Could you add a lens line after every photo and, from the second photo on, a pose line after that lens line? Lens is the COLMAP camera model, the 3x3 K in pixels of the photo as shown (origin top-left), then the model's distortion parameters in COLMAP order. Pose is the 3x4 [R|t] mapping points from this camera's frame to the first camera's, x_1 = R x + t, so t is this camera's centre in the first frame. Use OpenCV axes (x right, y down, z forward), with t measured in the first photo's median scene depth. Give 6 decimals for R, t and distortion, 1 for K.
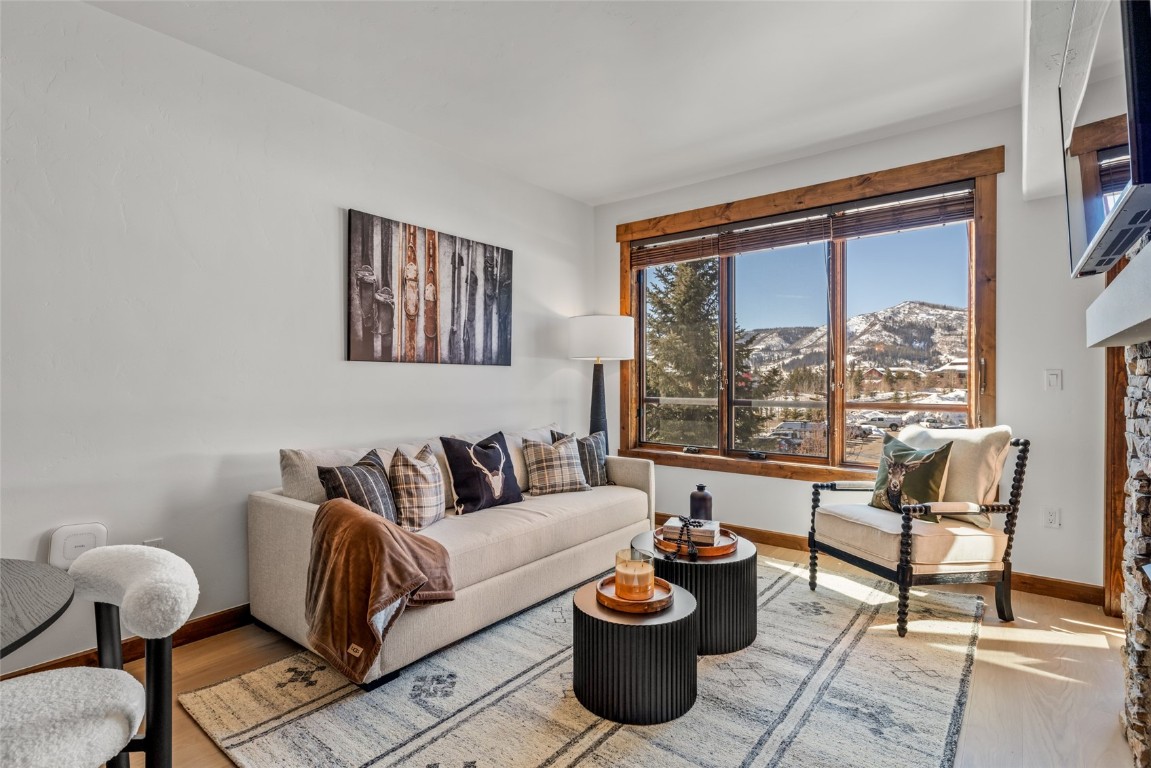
lens RADIAL K [[557.2, 0, 574.0], [0, 557.2, 381.9], [0, 0, 1]] dist [-0.003889, 0.000360]
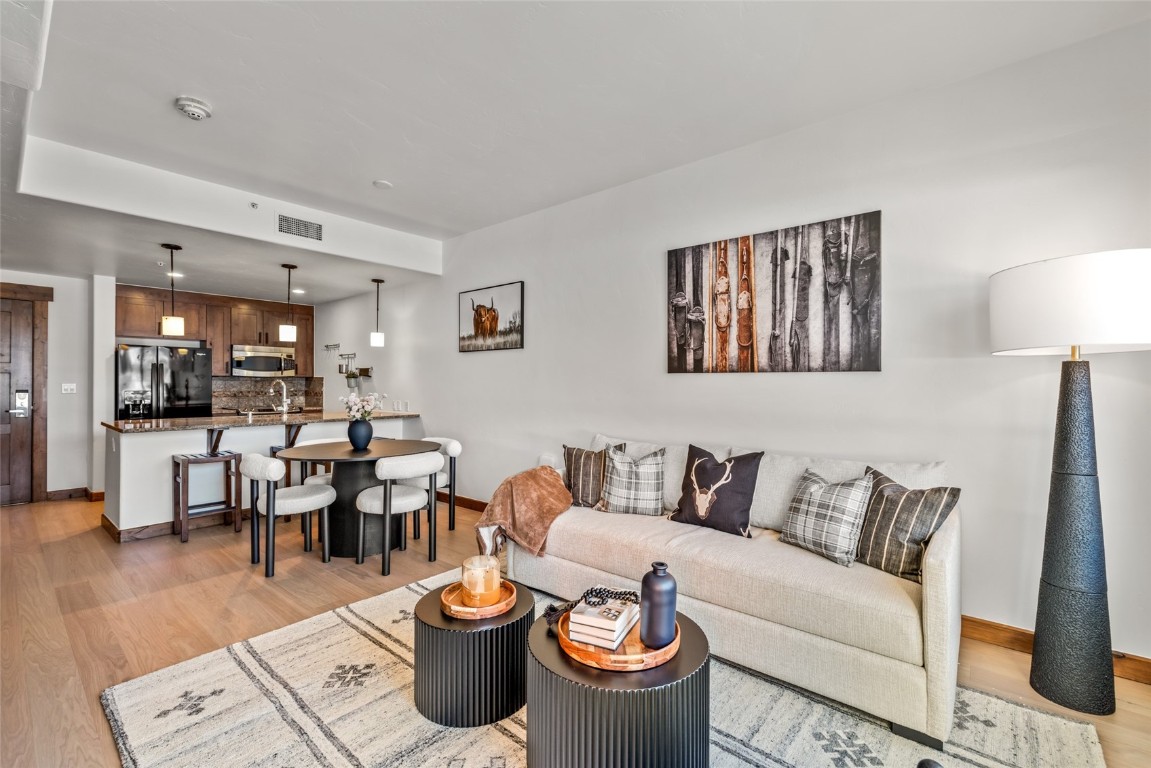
lens RADIAL K [[495.3, 0, 573.2], [0, 495.3, 380.7], [0, 0, 1]] dist [-0.001637, 0.000792]
pose [[-0.029902, -0.004696, -0.999542, 0.625797], [-0.006463, 0.999969, -0.004505, -0.013250], [0.999532, 0.006326, -0.029931, 0.731311]]
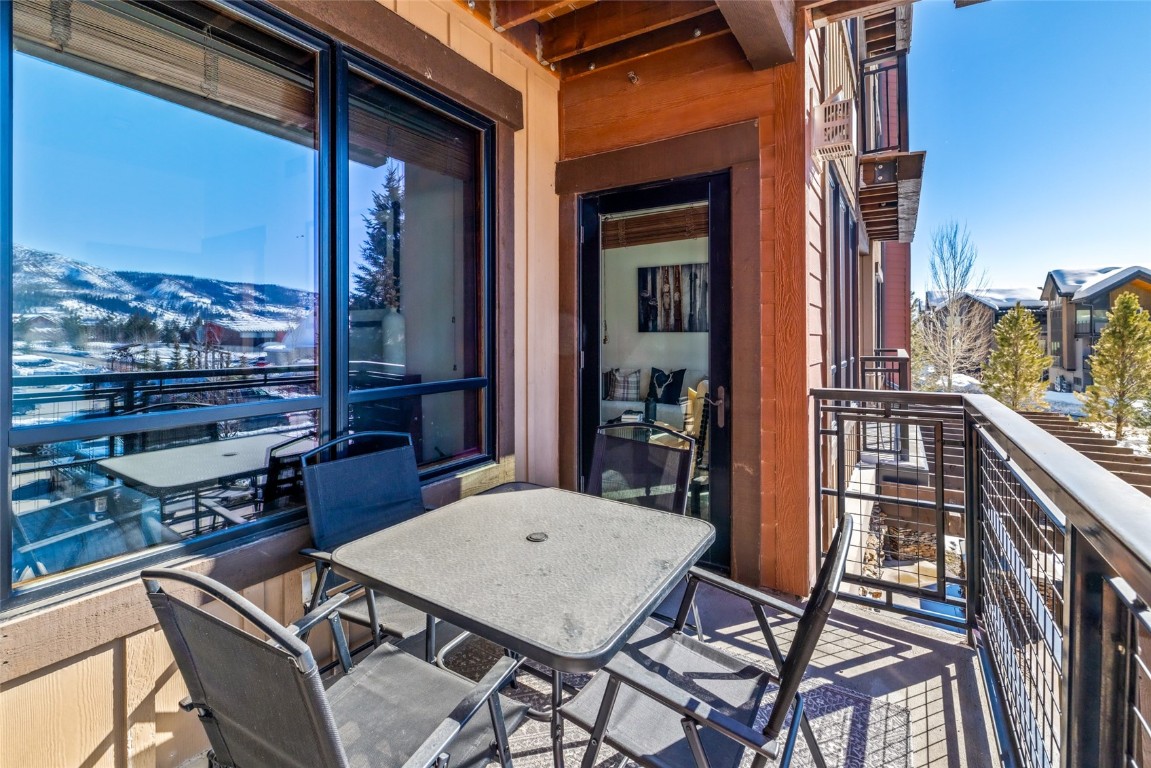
lens RADIAL K [[495.3, 0, 558.9], [0, 495.3, 332.5], [0, 0, 1]] dist [-0.001637, 0.000792]
pose [[0.070663, -0.000815, -0.997500, 1.502245], [0.003588, 0.999993, -0.000563, -0.032142], [0.997494, -0.003540, 0.070665, 0.451989]]
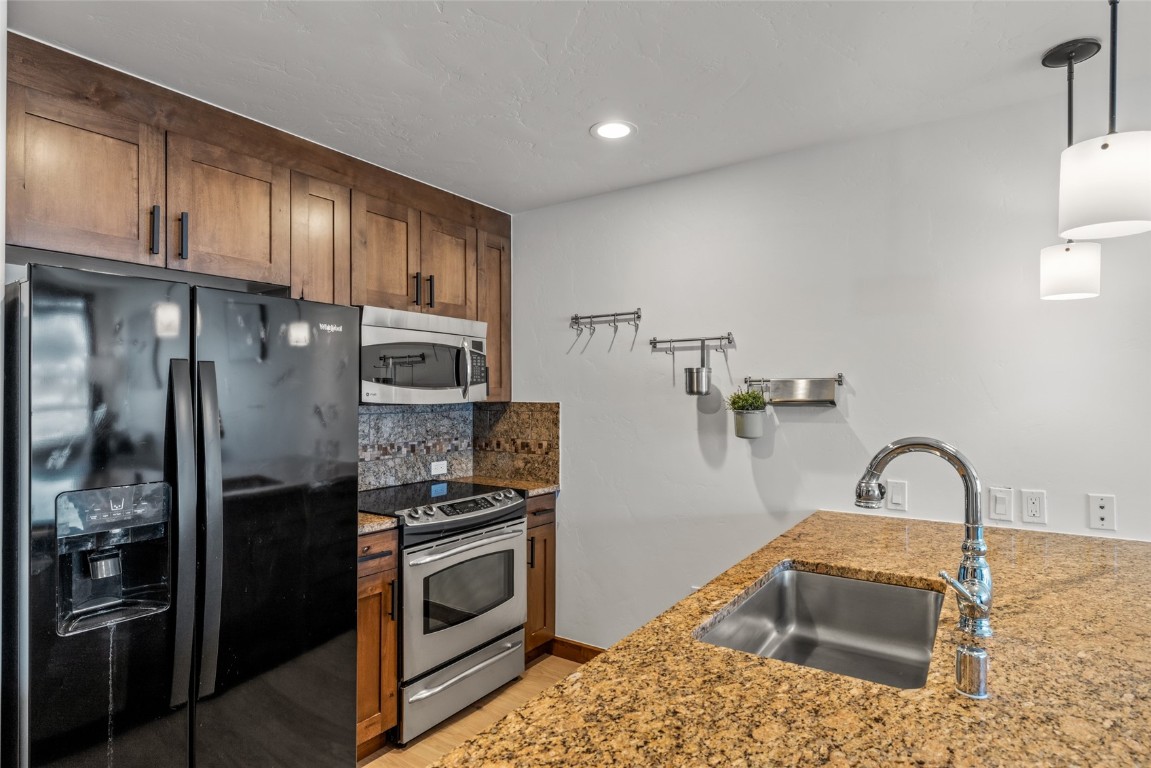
lens RADIAL K [[607.8, 0, 570.1], [0, 607.8, 392.9], [0, 0, 1]] dist [-0.016037, 0.001567]
pose [[0.070621, -0.003496, -0.997497, -0.433235], [-0.002837, 0.999989, -0.003706, -0.041529], [0.997499, 0.003092, 0.070611, -0.380523]]
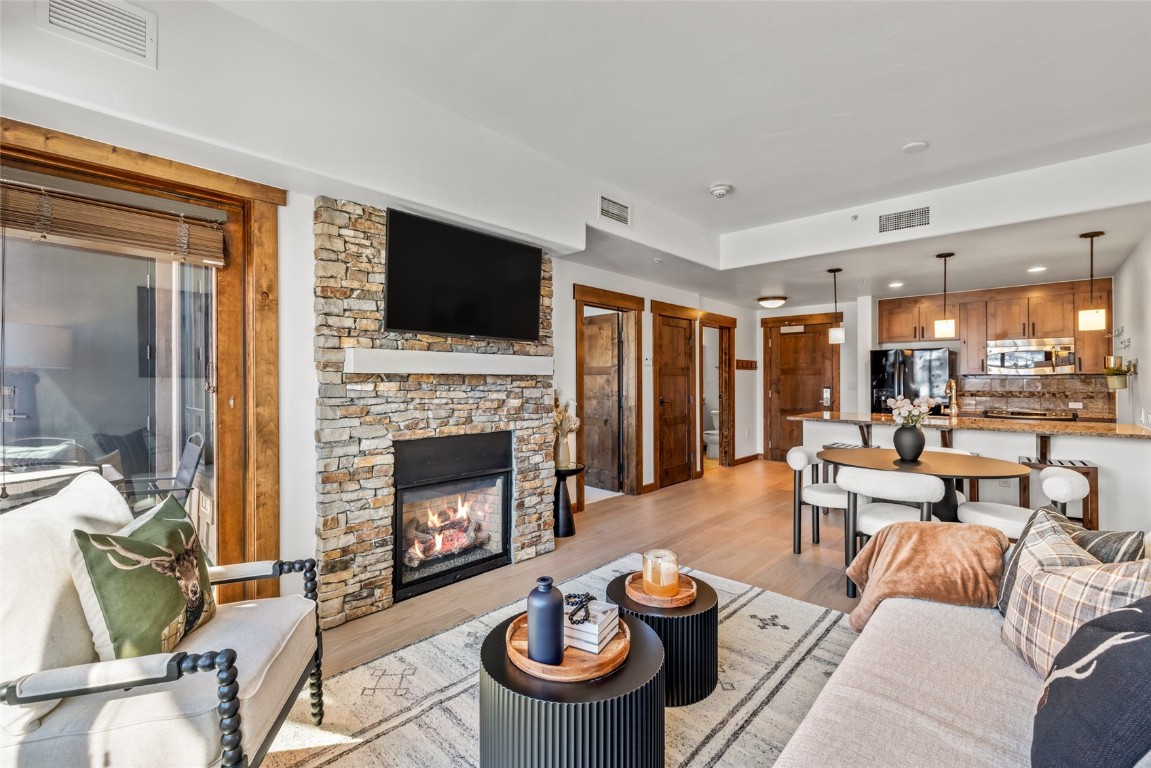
lens RADIAL K [[495.3, 0, 576.6], [0, 495.3, 376.6], [0, 0, 1]] dist [-0.001637, 0.000792]
pose [[-0.997306, 0.003079, 0.073286, 0.123062], [0.002991, 0.999995, -0.001321, -0.025334], [-0.073290, -0.001098, -0.997310, 1.215416]]
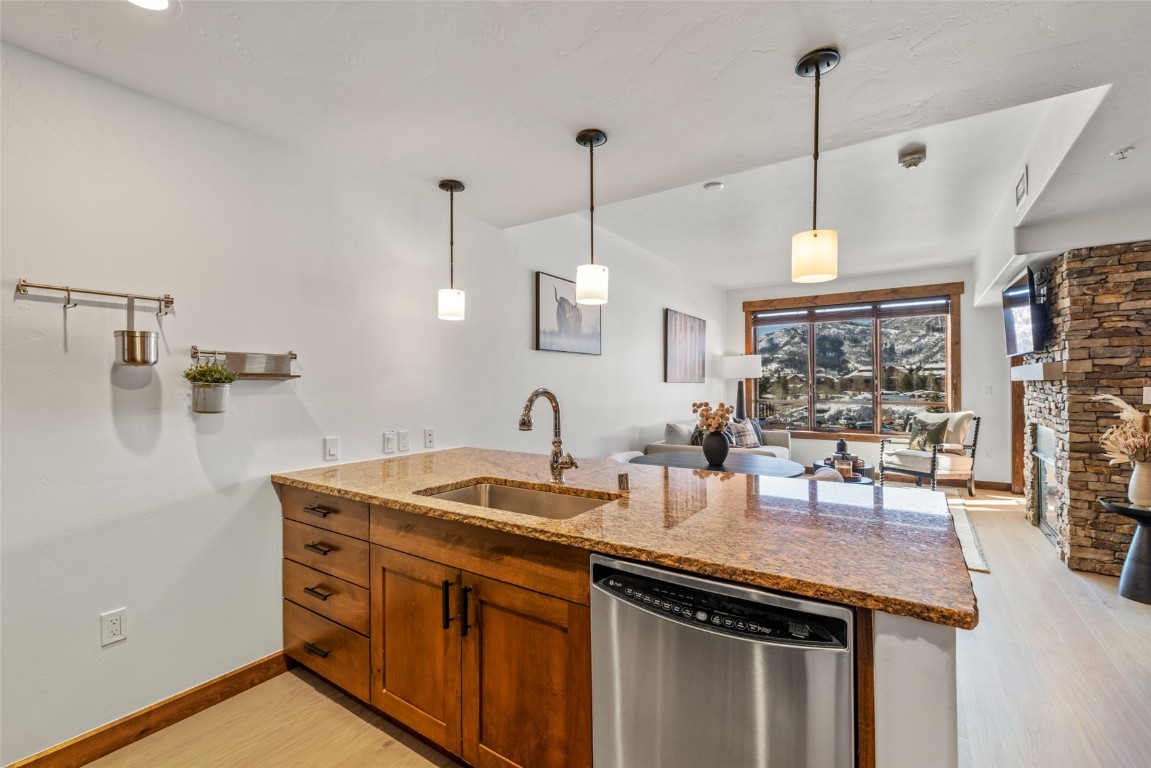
lens RADIAL K [[495.3, 0, 575.1], [0, 495.3, 379.6], [0, 0, 1]] dist [-0.001637, 0.000792]
pose [[0.996917, -0.001658, 0.078449, -0.774710], [0.002782, 0.999895, -0.014223, -0.019806], [-0.078417, 0.014398, 0.996817, -0.695506]]
